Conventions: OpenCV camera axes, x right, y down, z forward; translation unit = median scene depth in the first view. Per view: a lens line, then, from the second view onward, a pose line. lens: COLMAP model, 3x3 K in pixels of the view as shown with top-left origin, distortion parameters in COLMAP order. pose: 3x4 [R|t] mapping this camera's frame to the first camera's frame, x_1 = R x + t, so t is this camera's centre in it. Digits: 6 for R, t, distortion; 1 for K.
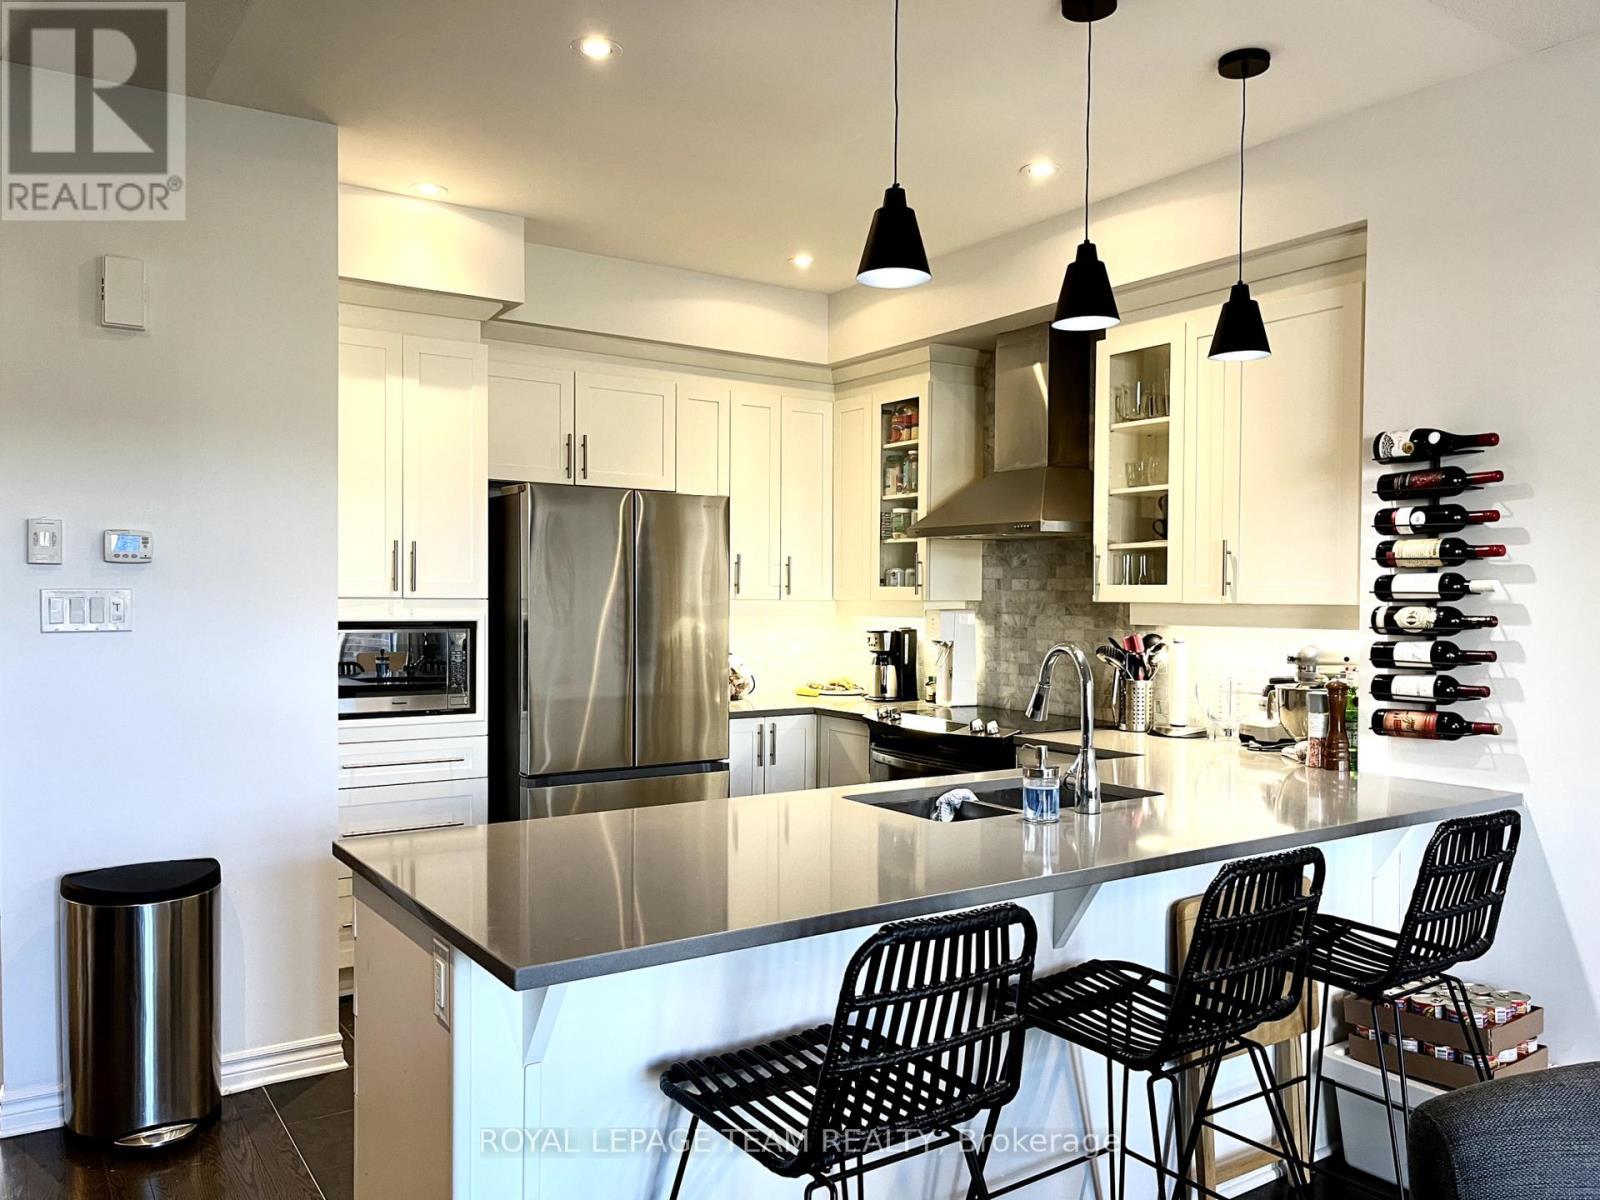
lens RADIAL K [[1226.8, 0, 799.5], [0, 1226.8, 614.2], [0, 0, 1]] dist [0.079986, -0.118322]
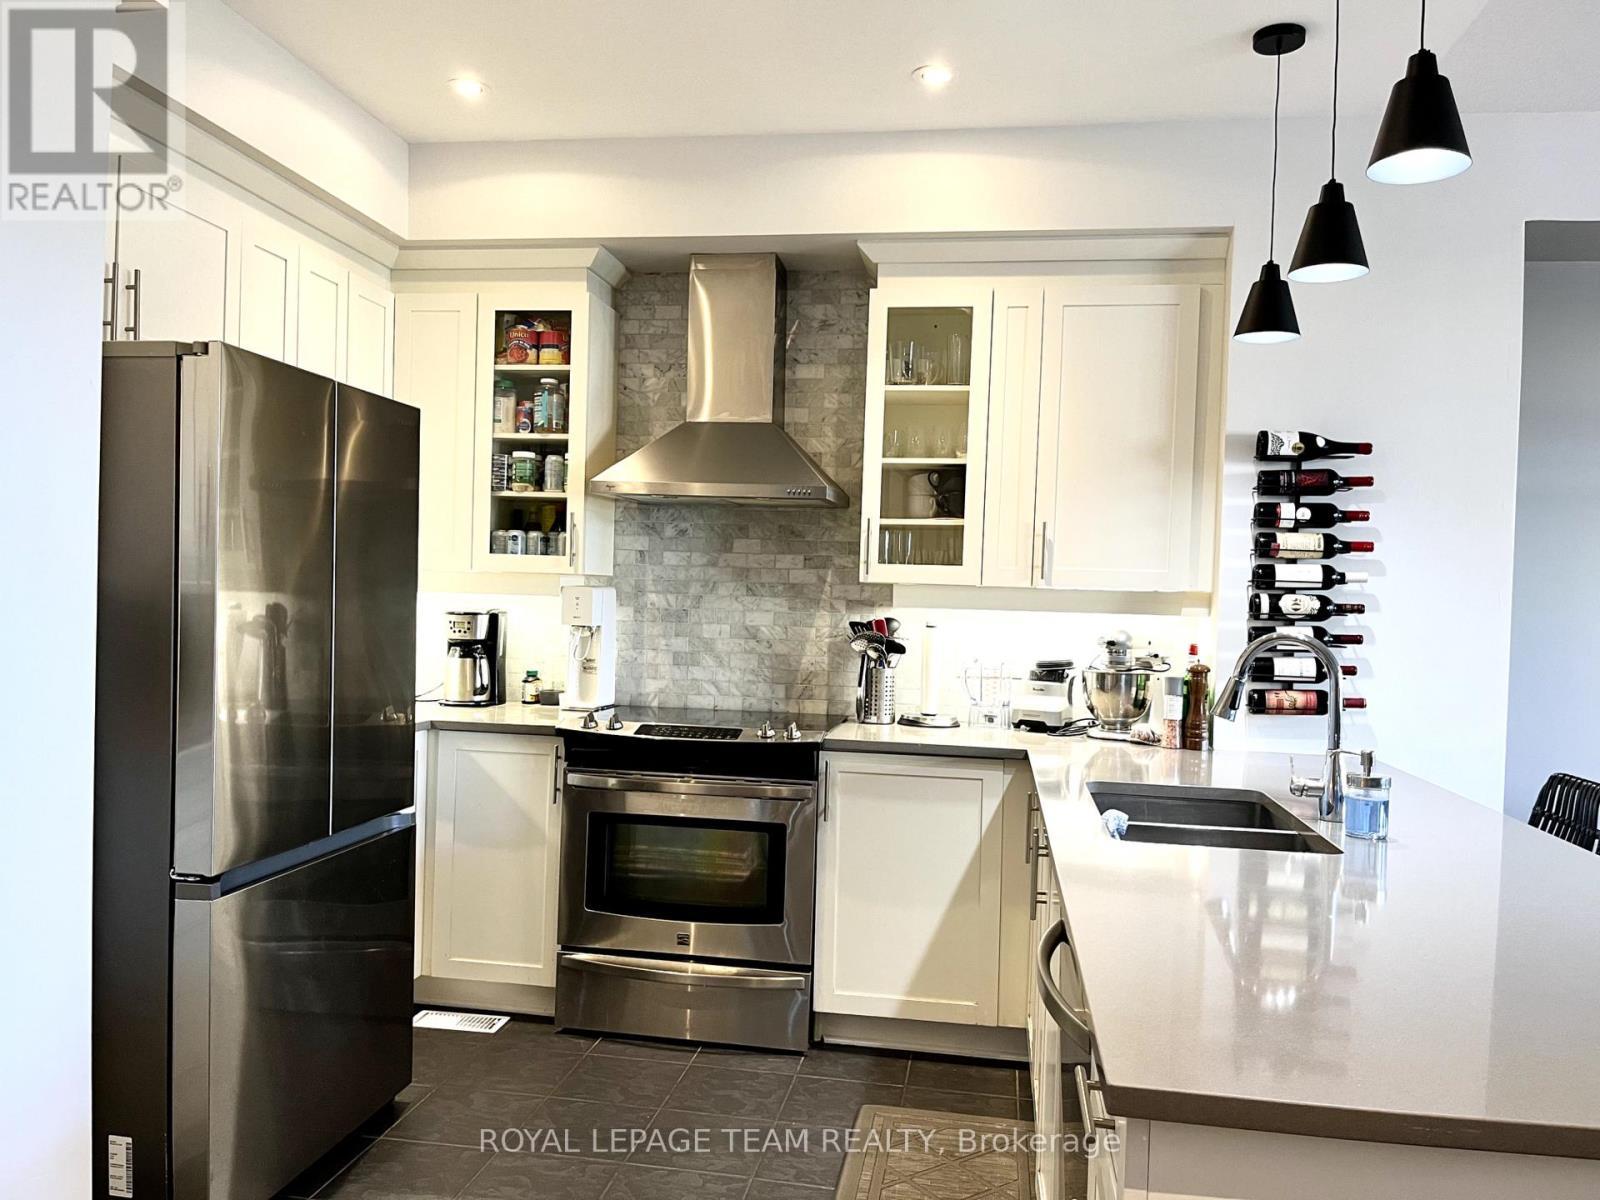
lens RADIAL K [[1226.8, 0, 799.5], [0, 1226.8, 614.2], [0, 0, 1]] dist [0.079986, -0.118322]
pose [[0.683717, 0.005343, 0.729727, -0.456183], [-0.016308, 0.999835, 0.007959, 0.007313], [-0.729565, -0.017342, 0.683692, 0.440981]]
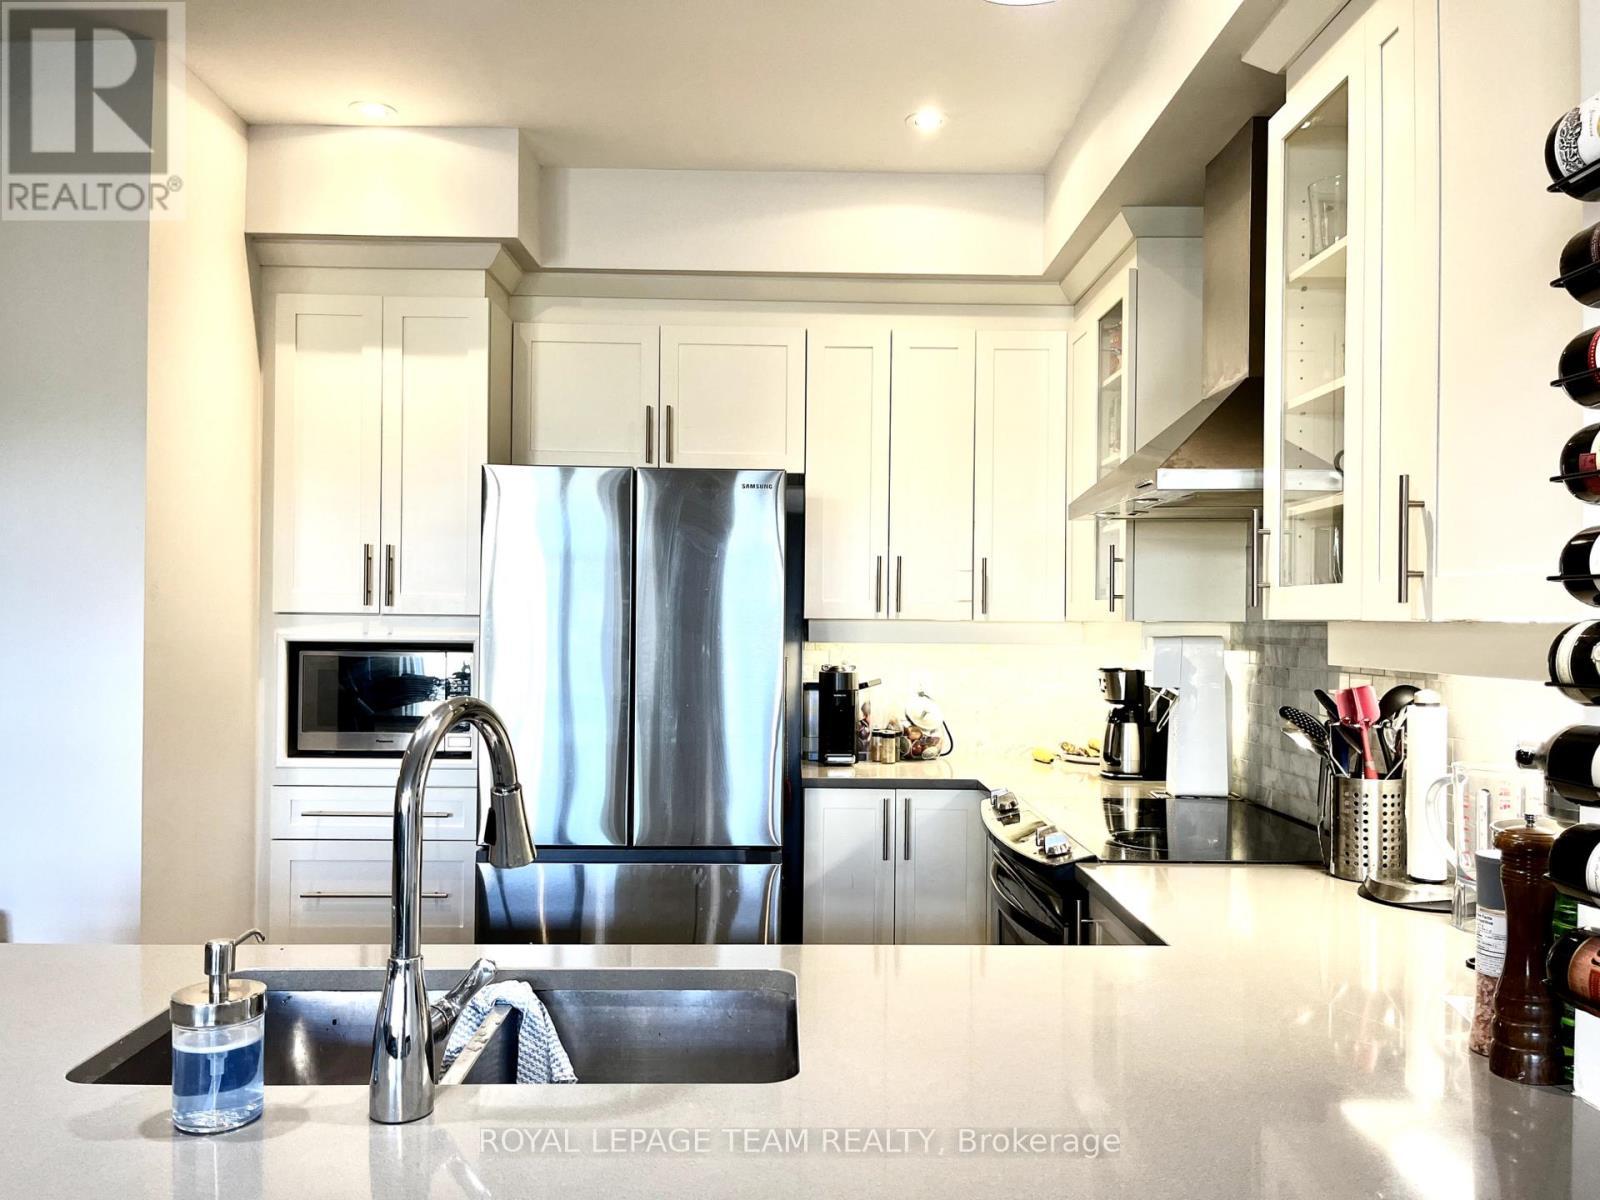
lens RADIAL K [[1226.8, 0, 799.5], [0, 1226.8, 614.2], [0, 0, 1]] dist [0.079986, -0.118322]
pose [[0.836820, -0.001216, -0.547477, 0.373266], [-0.012791, 0.999681, -0.021770, 0.001285], [0.547329, 0.025220, 0.836537, 0.473821]]
